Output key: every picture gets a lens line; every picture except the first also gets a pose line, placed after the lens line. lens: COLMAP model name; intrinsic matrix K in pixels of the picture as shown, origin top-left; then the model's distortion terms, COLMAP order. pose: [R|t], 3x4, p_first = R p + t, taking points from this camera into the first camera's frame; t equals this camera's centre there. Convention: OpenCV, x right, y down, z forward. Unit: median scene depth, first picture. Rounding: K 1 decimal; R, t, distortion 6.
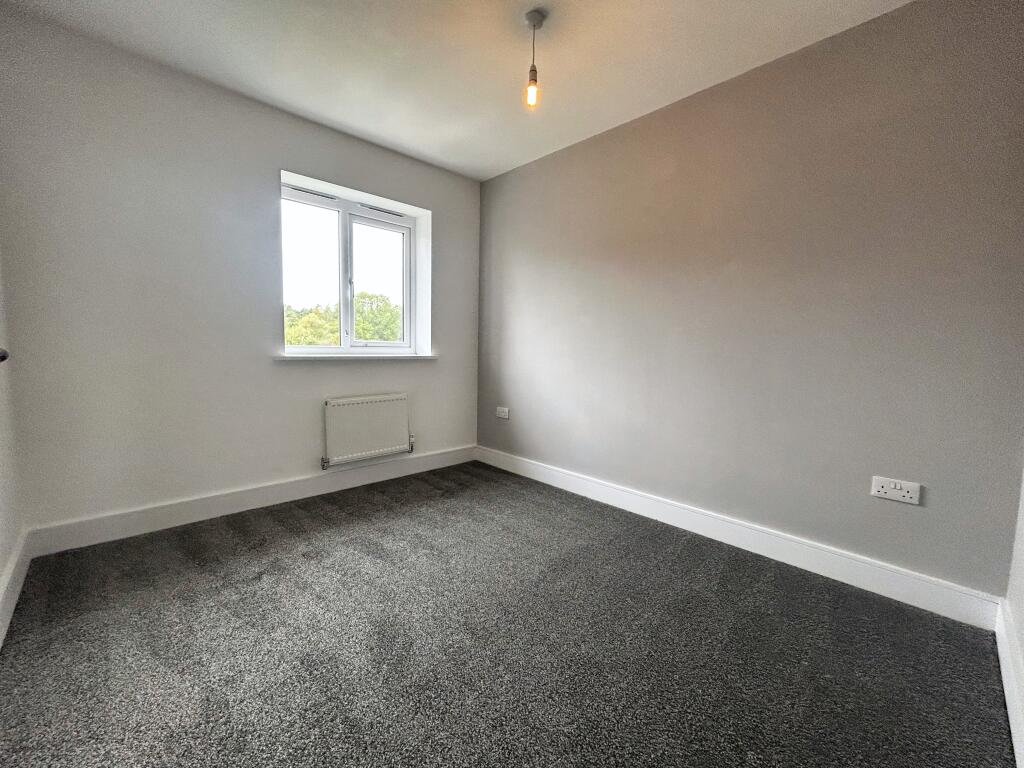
lens RADIAL K [[413.8, 0, 510.9], [0, 413.8, 384.7], [0, 0, 1]] dist [0.002329, 0.000417]
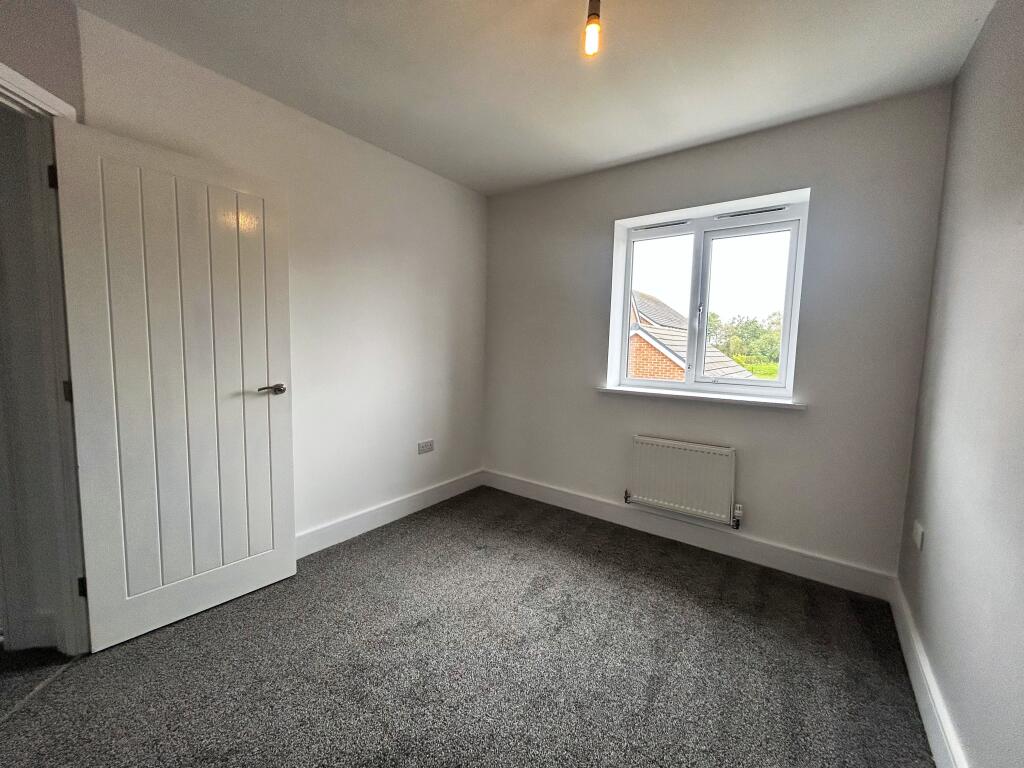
lens RADIAL K [[413.8, 0, 512.8], [0, 413.8, 383.8], [0, 0, 1]] dist [0.002329, 0.000417]
pose [[0.164850, 0.076233, -0.983368, 0.450850], [-0.105895, 0.992614, 0.059197, -0.107910], [0.980618, 0.094375, 0.171705, 0.503091]]
